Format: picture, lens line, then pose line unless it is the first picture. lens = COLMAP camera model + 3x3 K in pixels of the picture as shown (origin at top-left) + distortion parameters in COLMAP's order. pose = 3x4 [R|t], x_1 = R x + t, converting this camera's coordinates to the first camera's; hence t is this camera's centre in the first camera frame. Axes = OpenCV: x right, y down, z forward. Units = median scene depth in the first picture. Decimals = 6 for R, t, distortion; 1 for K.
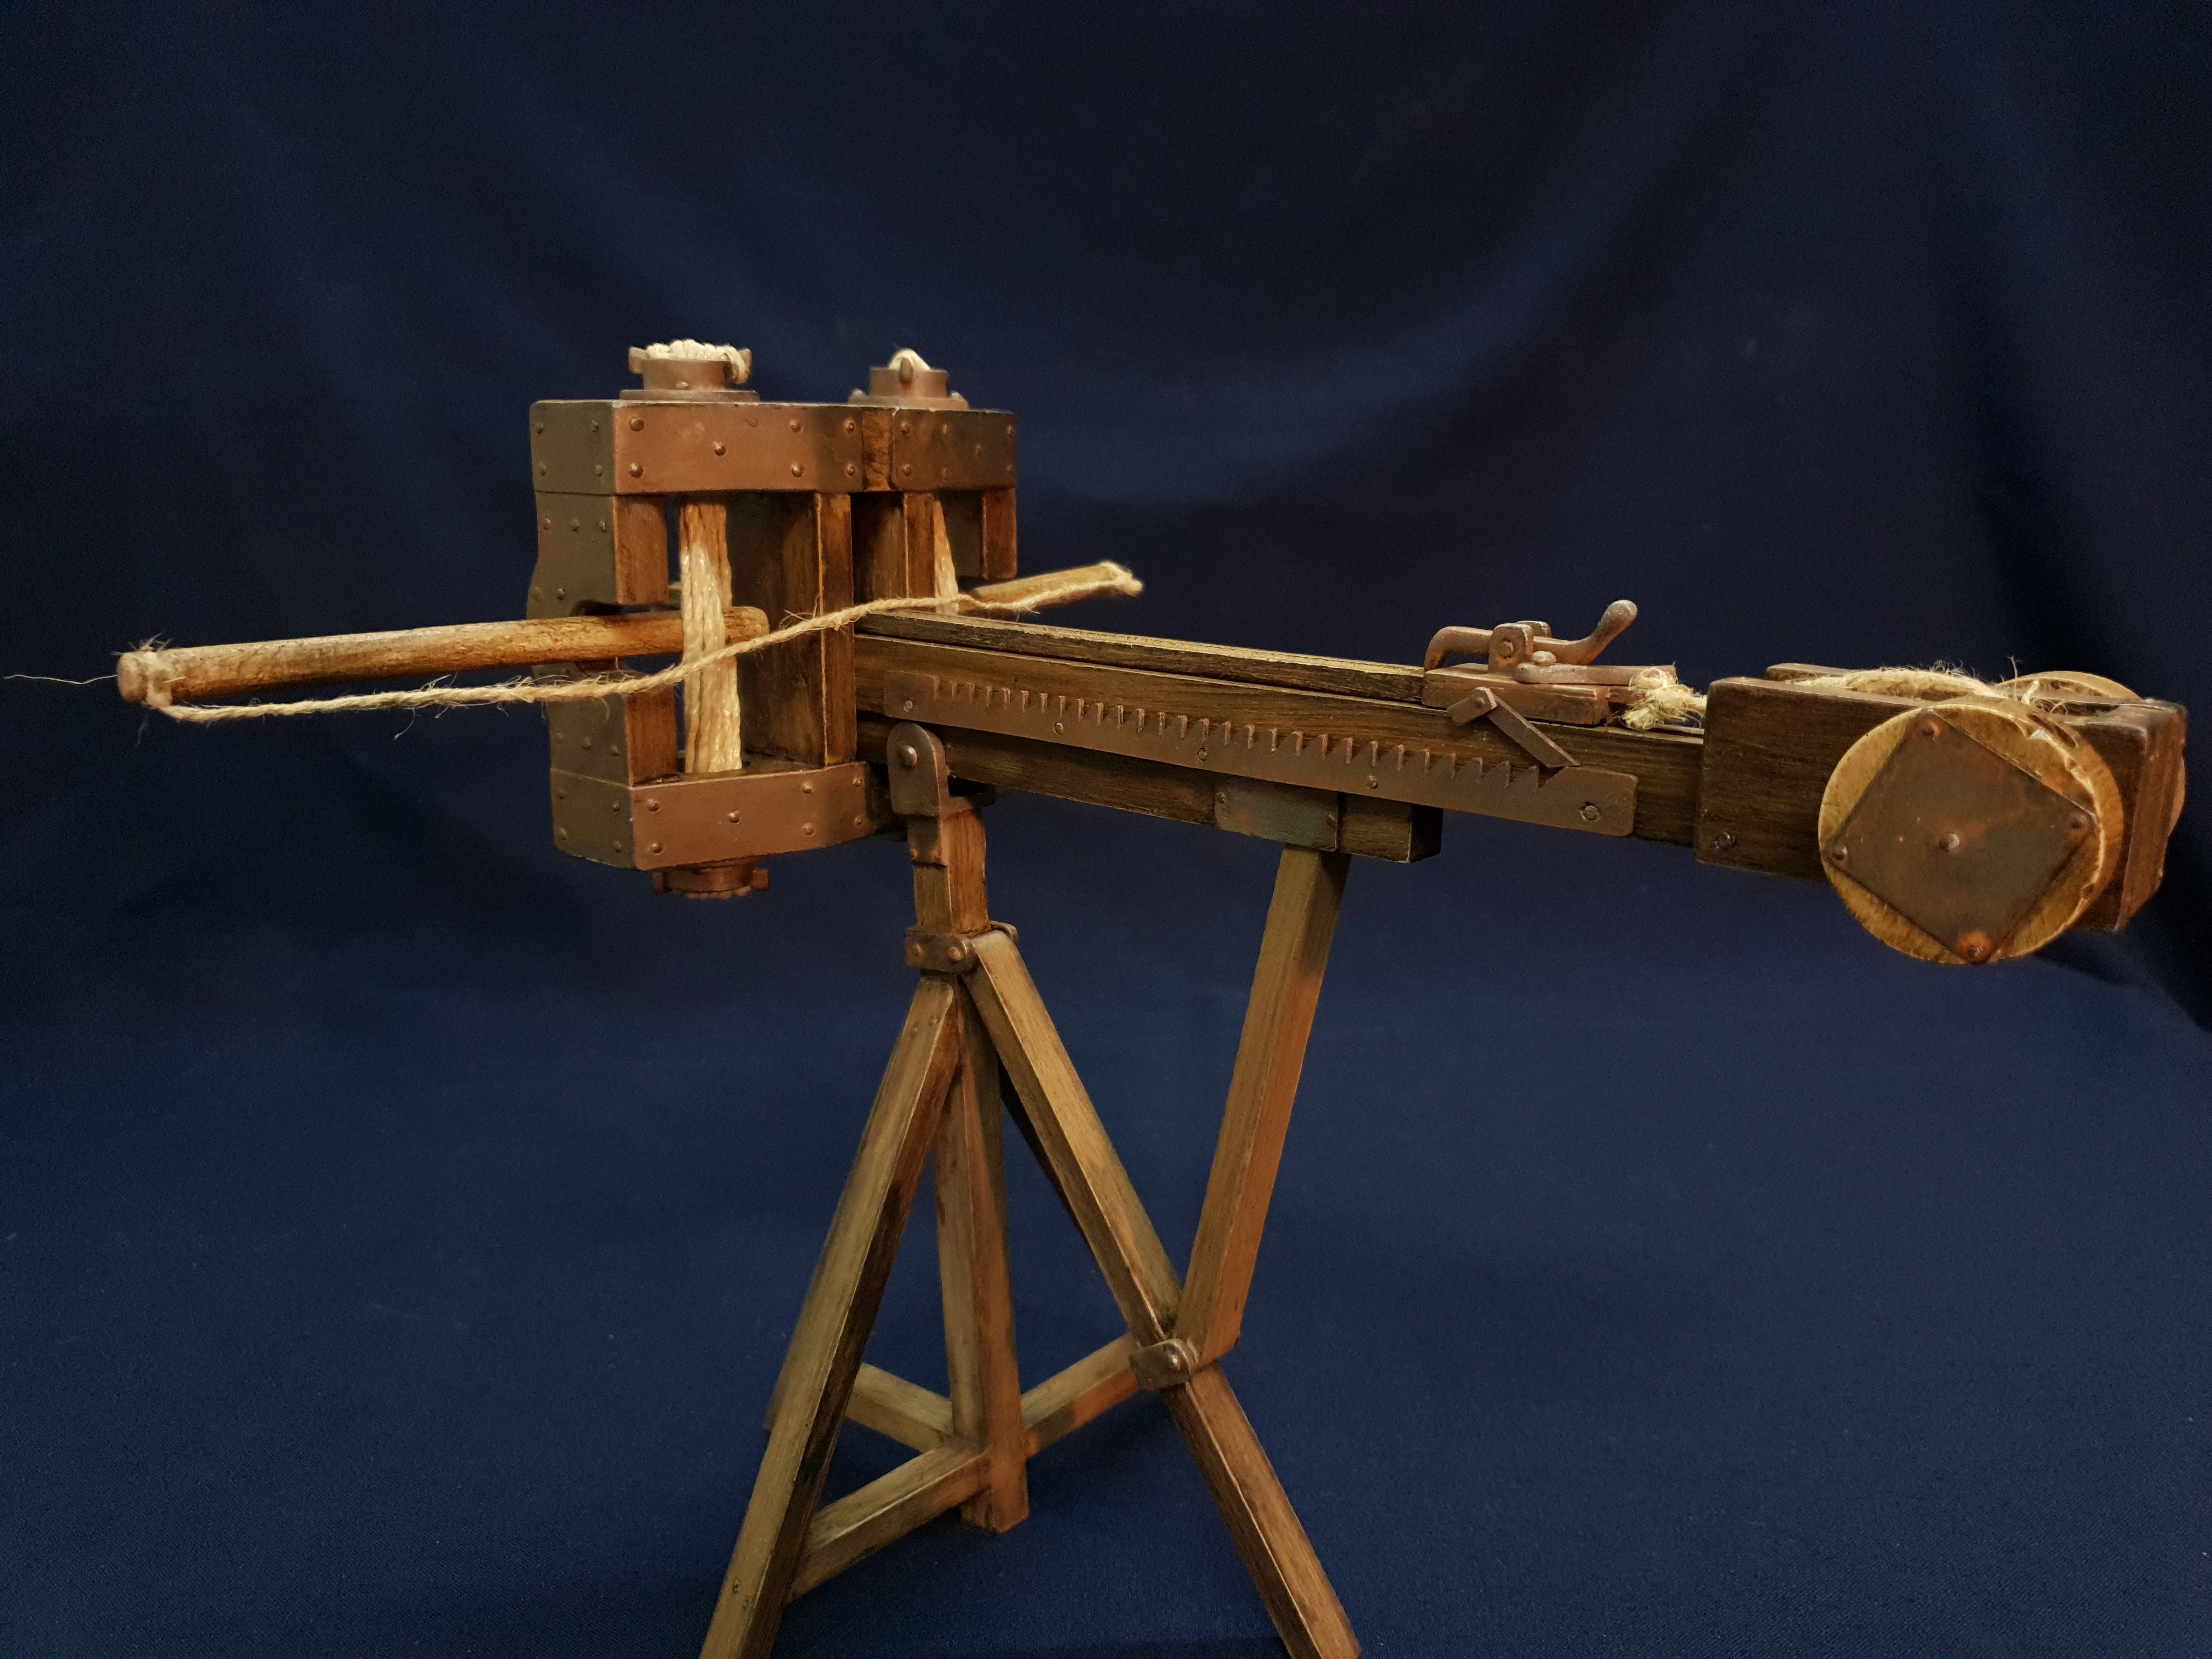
lens RADIAL K [[1710.7, 0, 1106.0], [0, 1710.7, 829.5], [0, 0, 1]] dist [0.003118, -0.000931]
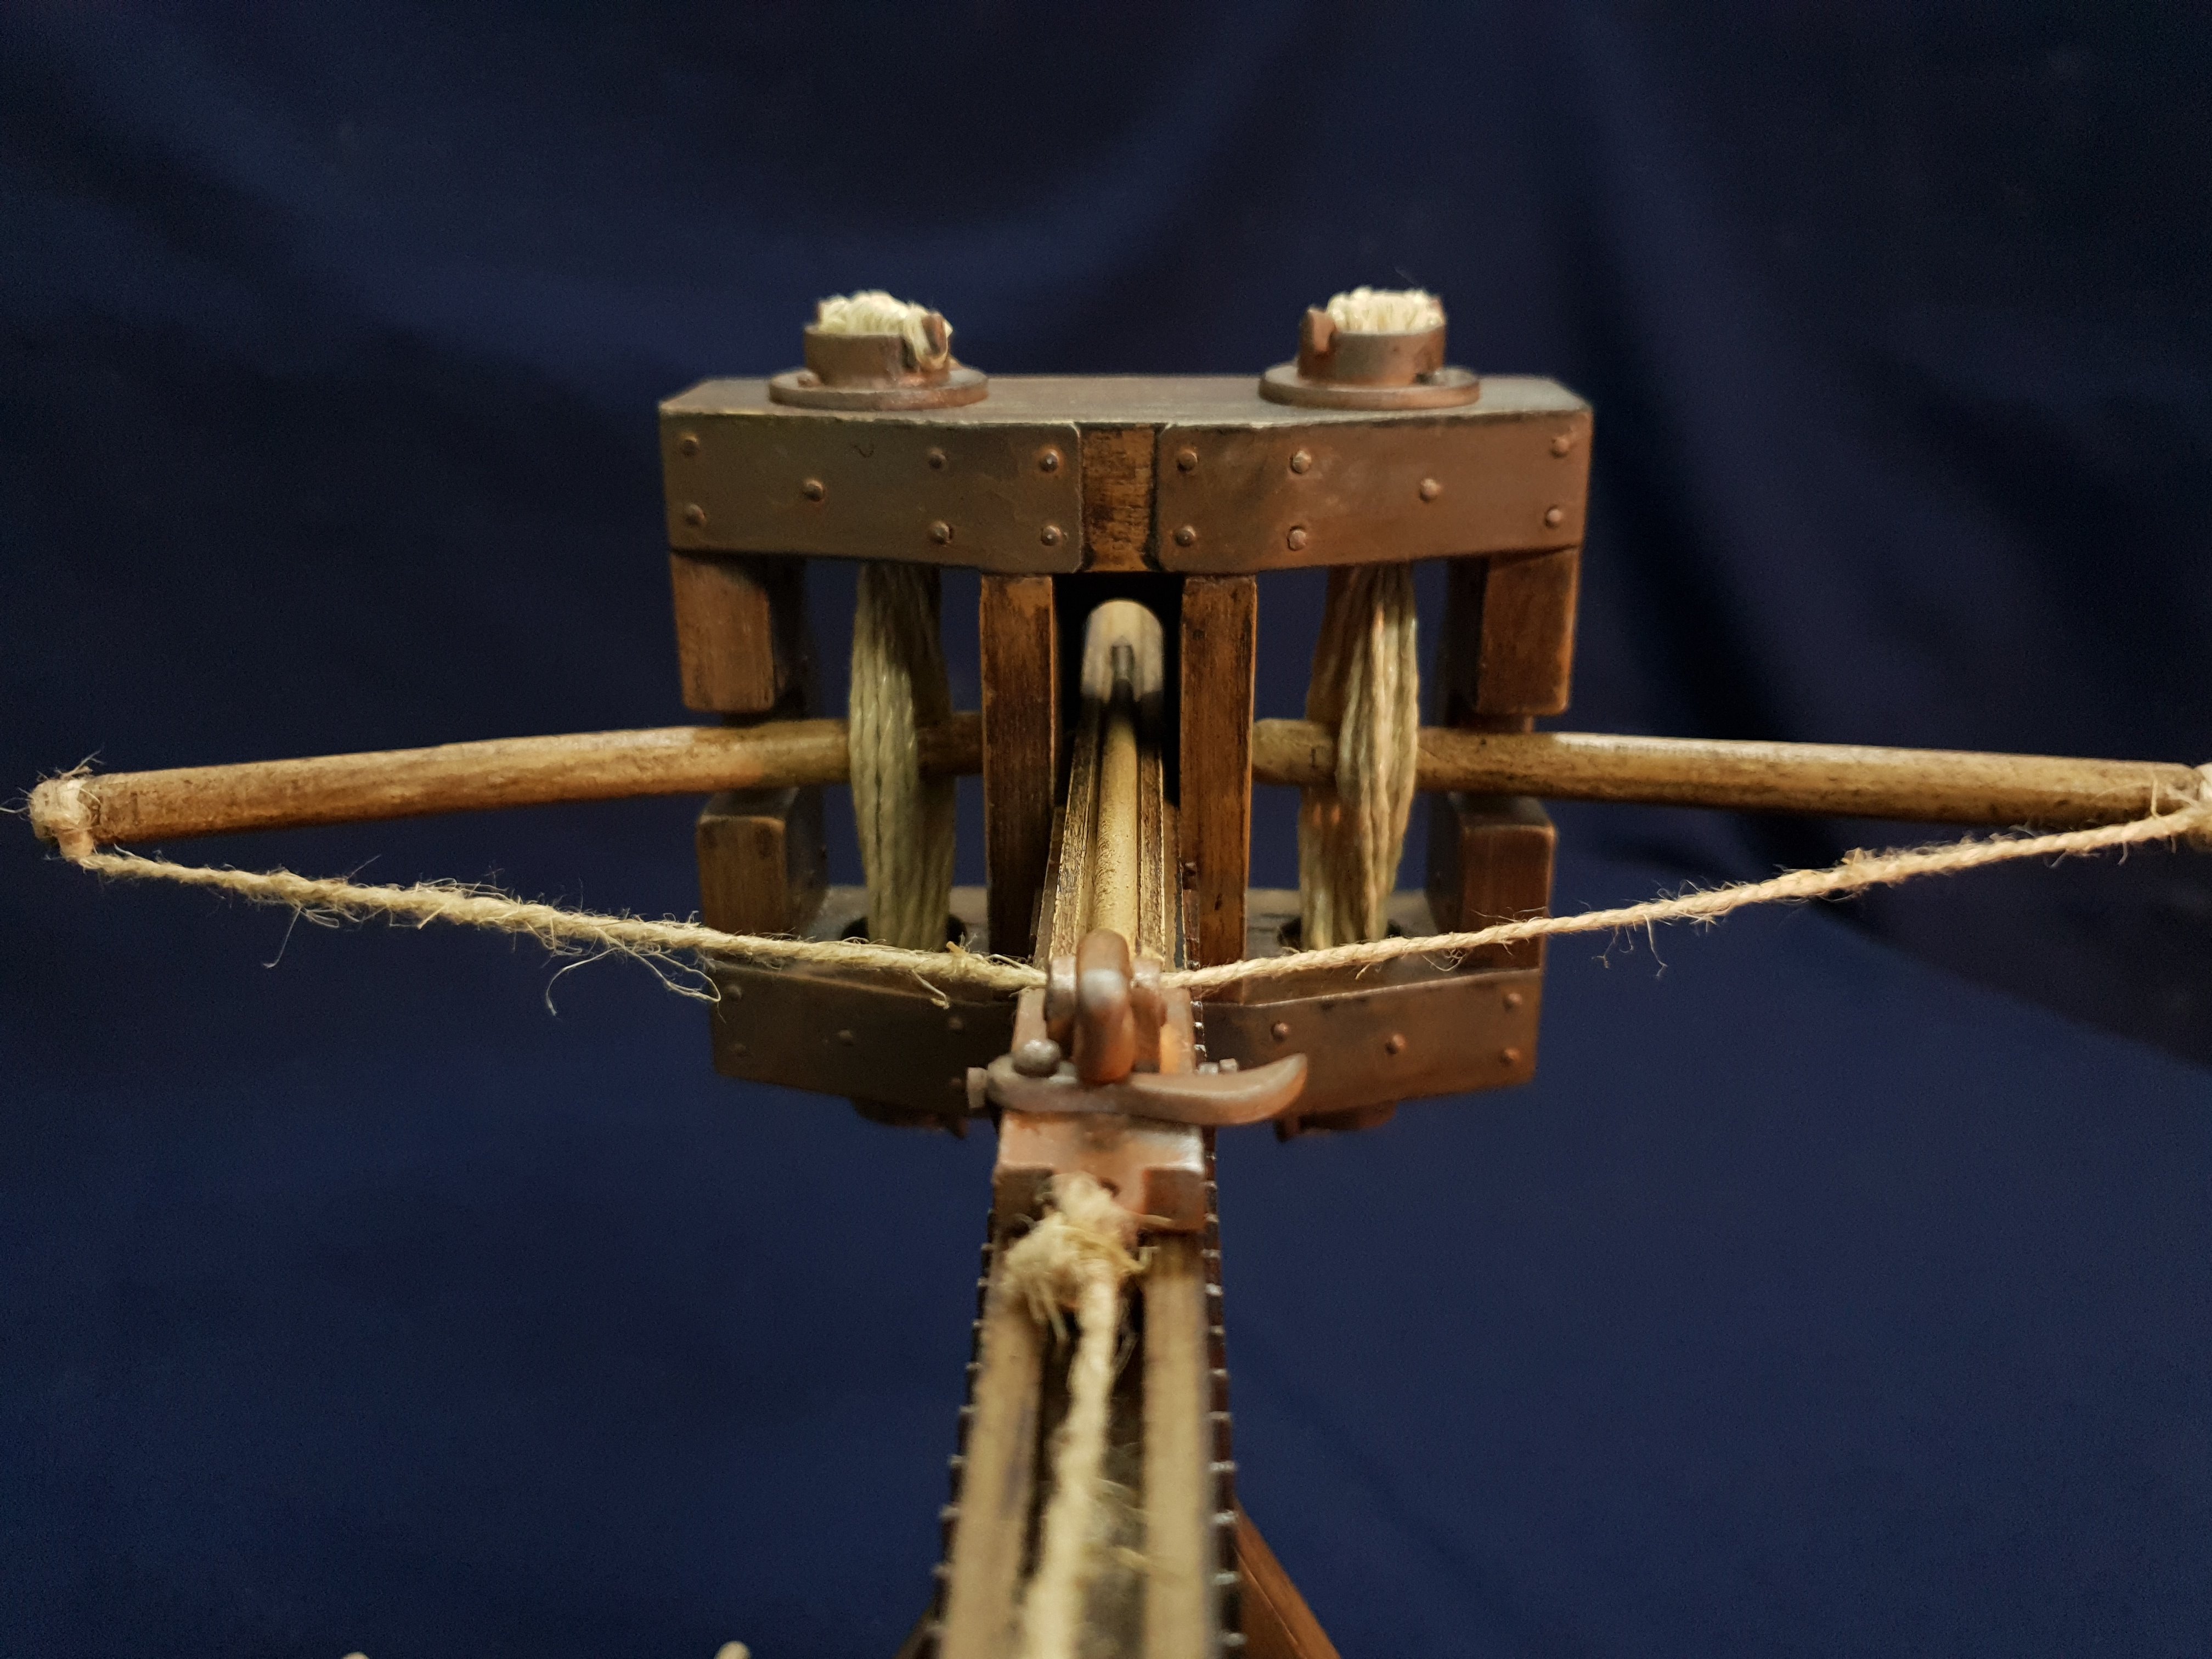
lens RADIAL K [[1710.7, 0, 1106.0], [0, 1710.7, 829.5], [0, 0, 1]] dist [0.003118, -0.000931]
pose [[0.633867, 0.270936, -0.724435, 0.316506], [-0.171547, 0.962557, 0.209893, -0.254099], [0.754178, -0.008770, 0.656611, 0.687245]]
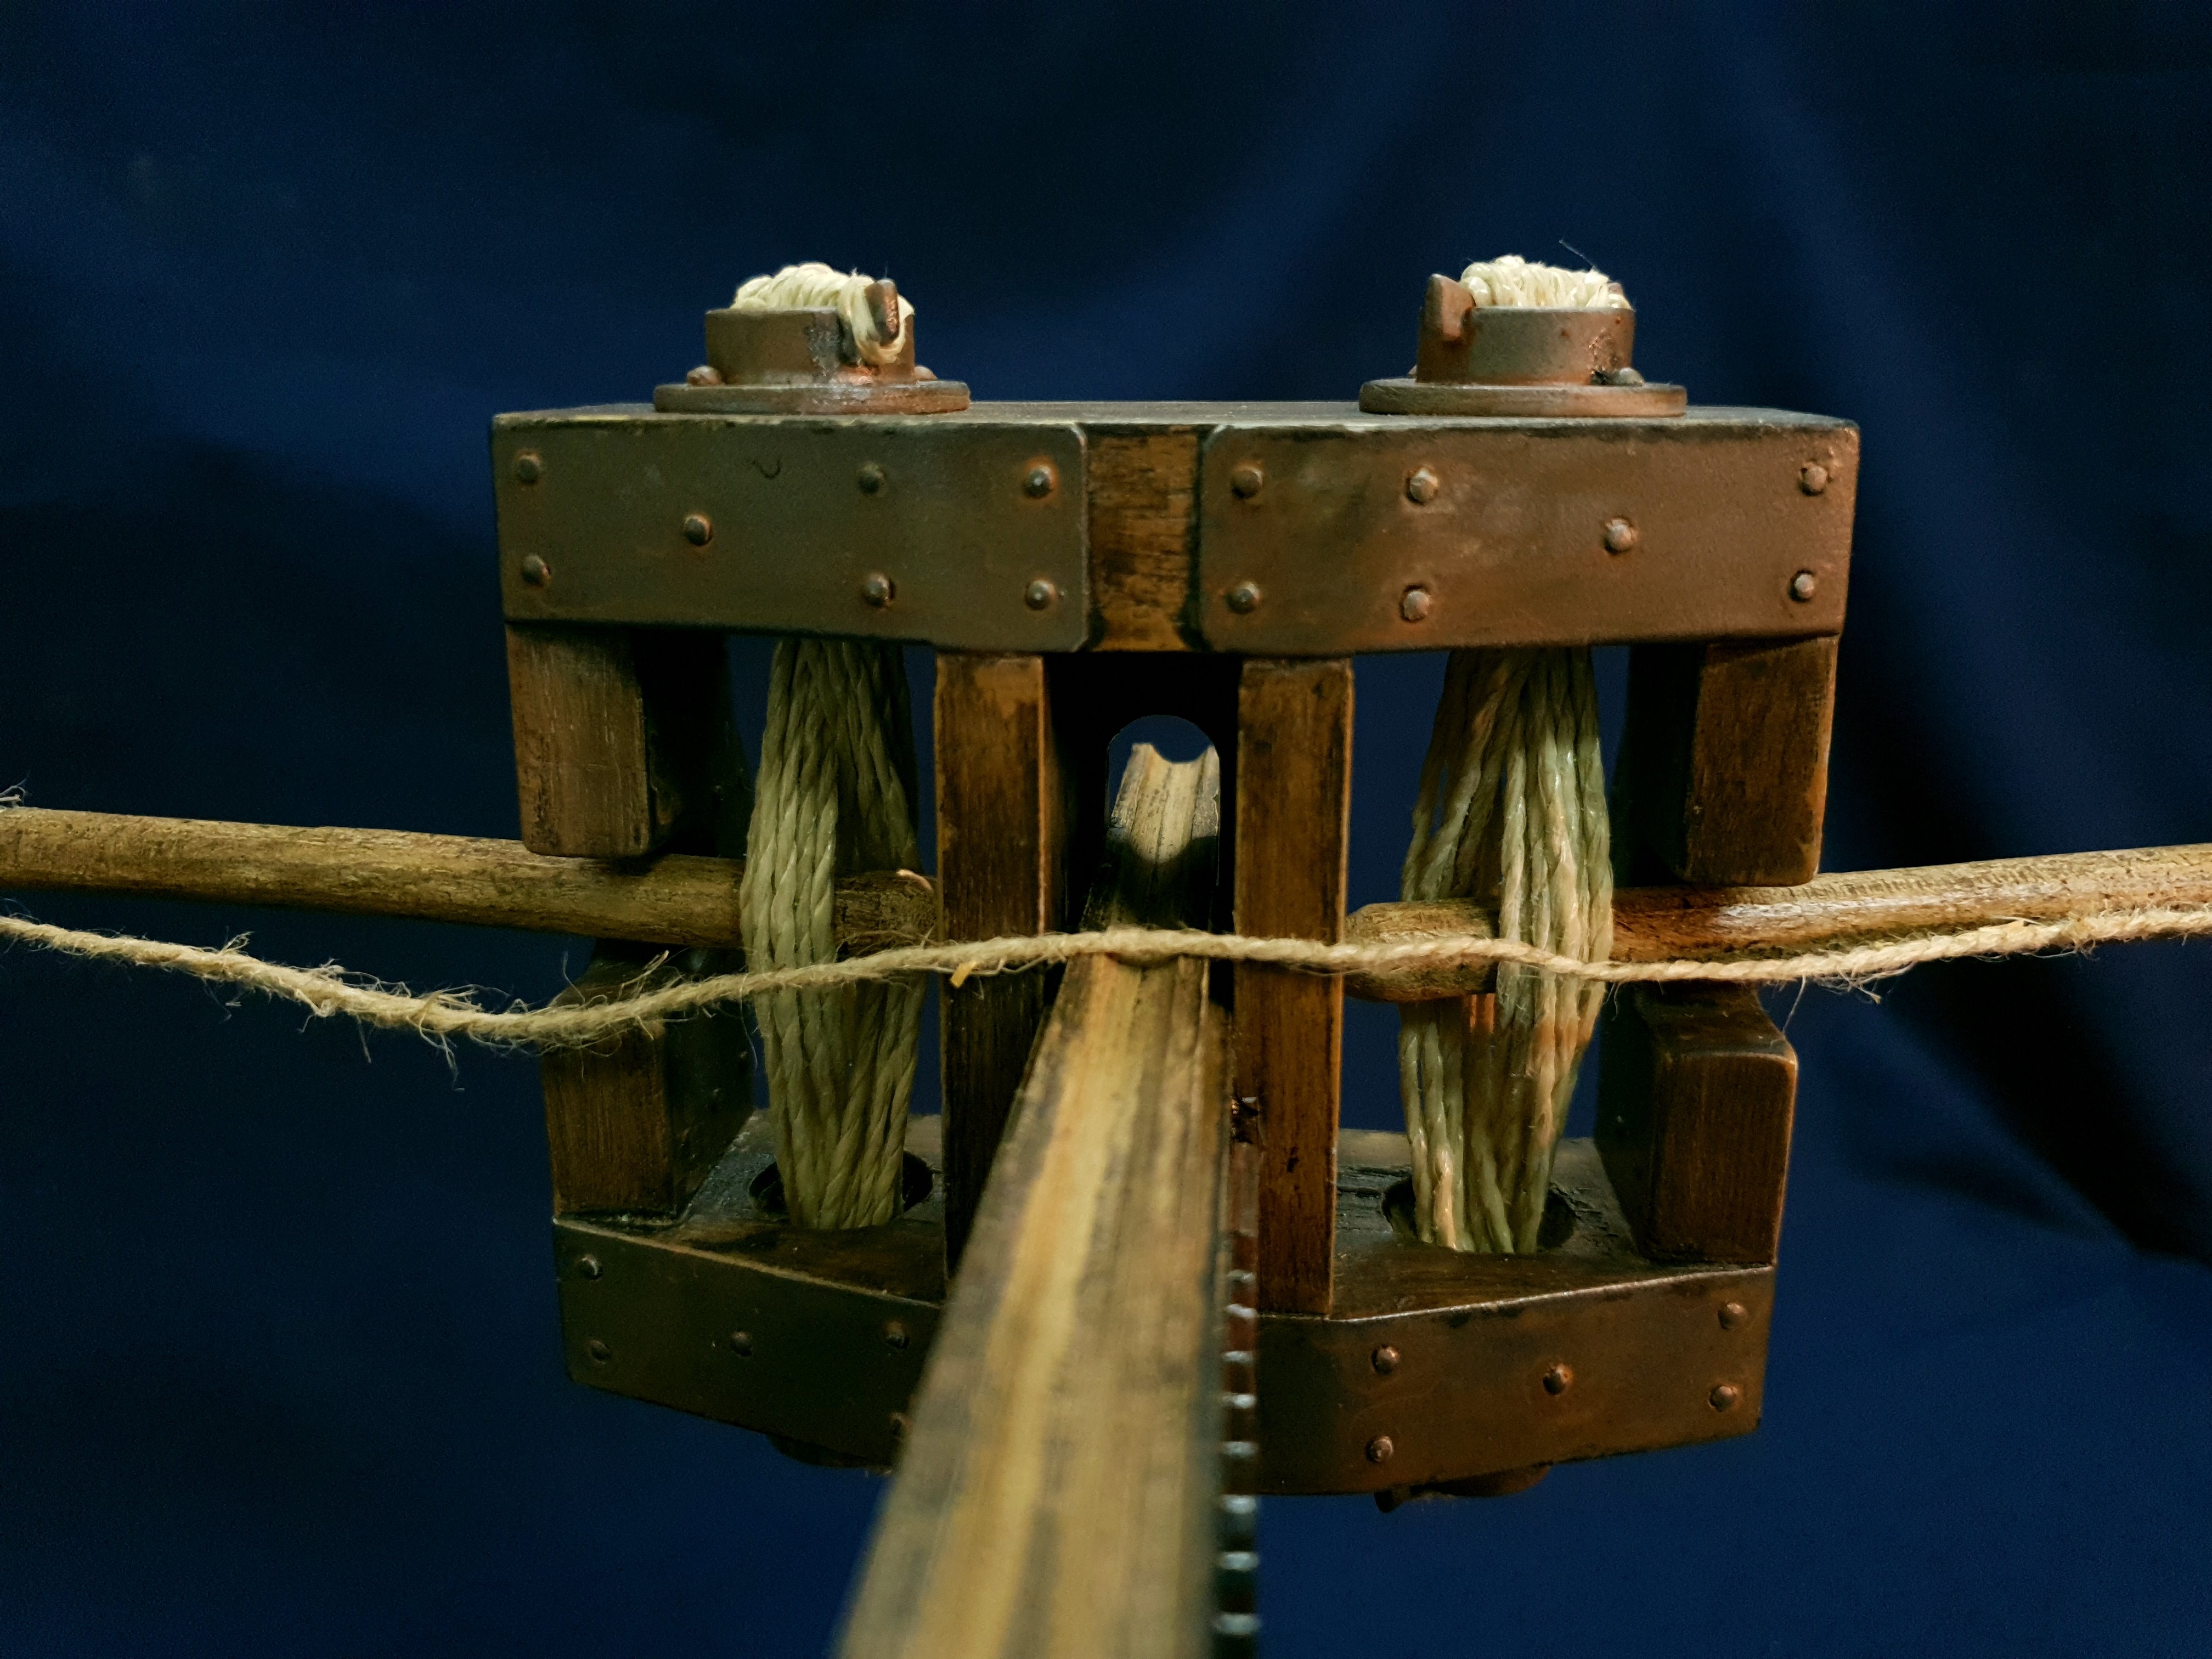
lens RADIAL K [[1710.2, 0, 1066.2], [0, 1710.2, 793.1], [0, 0, 1]] dist [0.086647, -0.274341]
pose [[0.574779, 0.179039, -0.798483, 0.172321], [-0.180264, 0.979504, 0.089868, -0.215713], [0.798207, 0.092284, 0.595272, 0.838896]]
